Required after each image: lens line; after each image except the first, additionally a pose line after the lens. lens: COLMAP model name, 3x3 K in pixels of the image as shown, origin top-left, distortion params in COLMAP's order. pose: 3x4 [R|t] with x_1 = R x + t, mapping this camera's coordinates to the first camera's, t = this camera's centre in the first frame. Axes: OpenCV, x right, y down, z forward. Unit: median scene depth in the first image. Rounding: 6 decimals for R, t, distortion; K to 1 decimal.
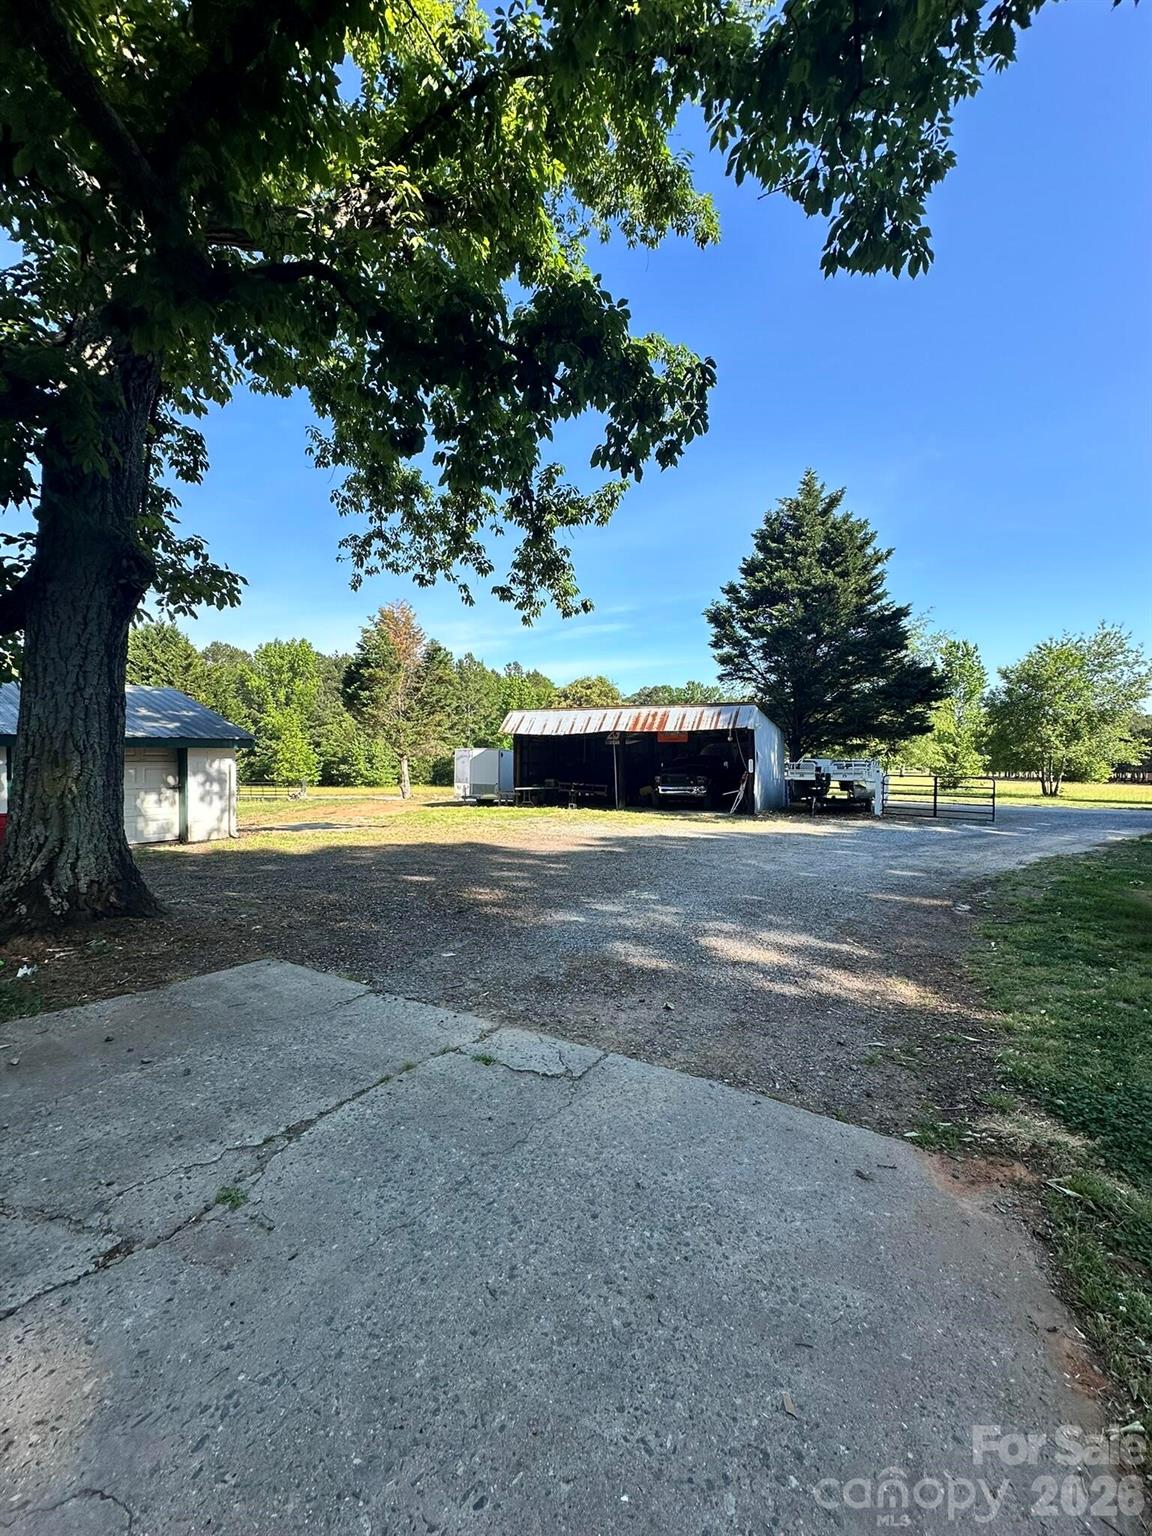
lens RADIAL K [[607.5, 0, 576.0], [0, 607.5, 768.0], [0, 0, 1]] dist [0.001518, -0.000164]
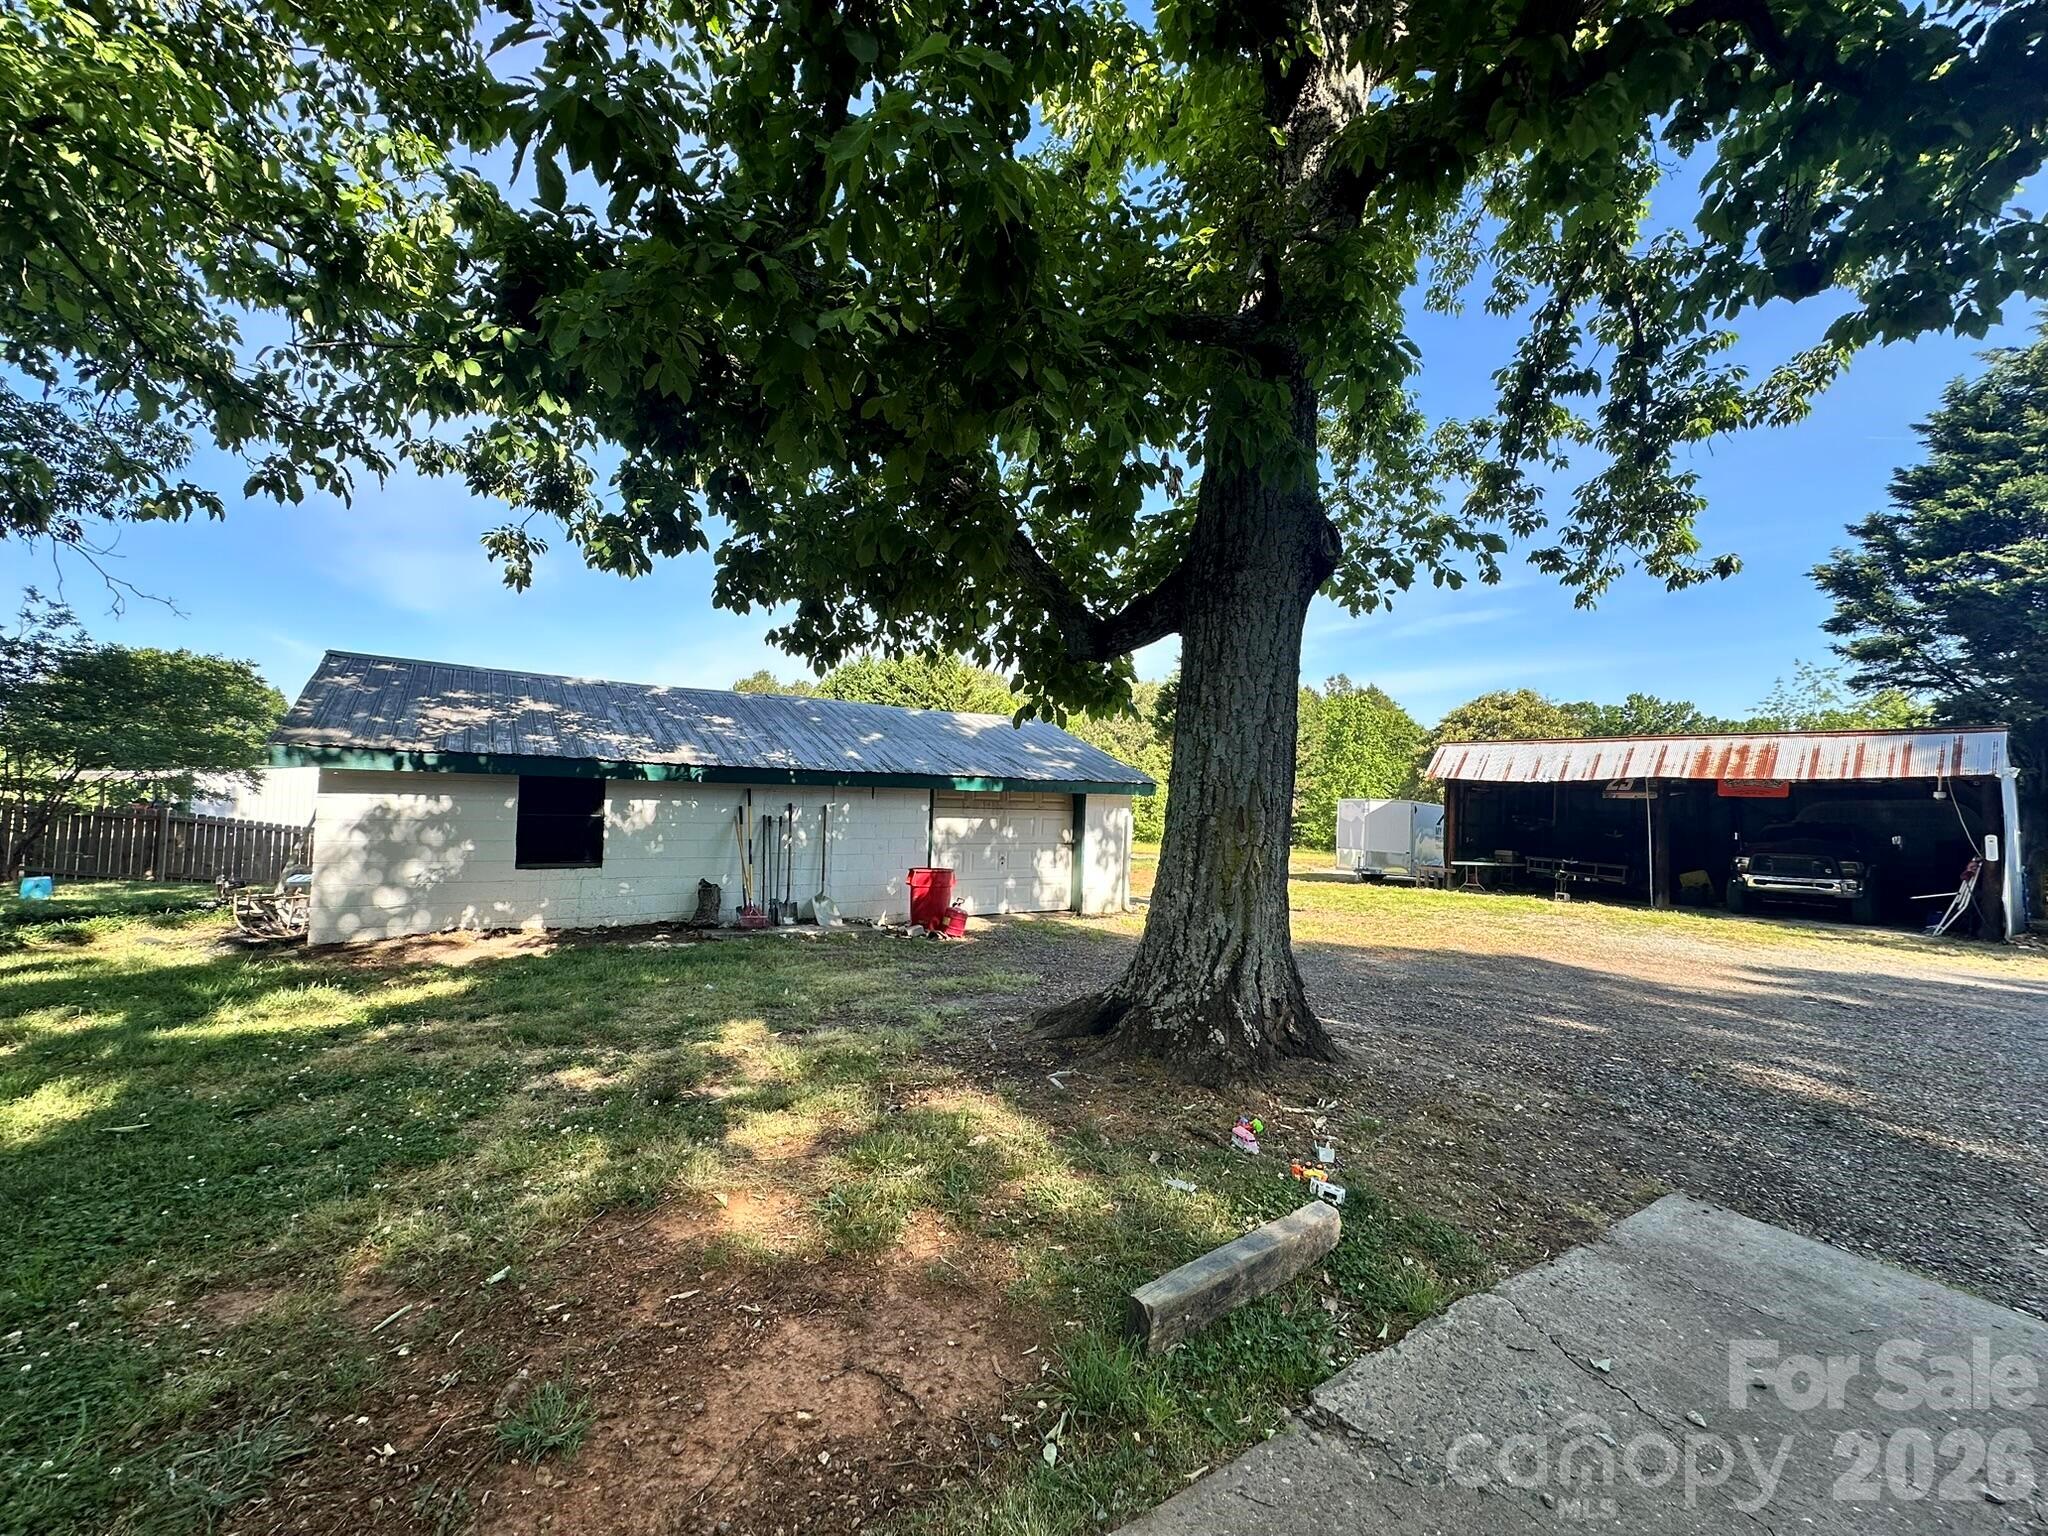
lens RADIAL K [[810.0, 0, 1021.2], [0, 810.0, 776.6], [0, 0, 1]] dist [0.001518, -0.000164]
pose [[0.911465, 0.012244, -0.411195, -0.182590], [-0.034220, 0.998349, -0.046125, -0.003149], [0.409952, 0.056113, 0.910380, 0.011837]]
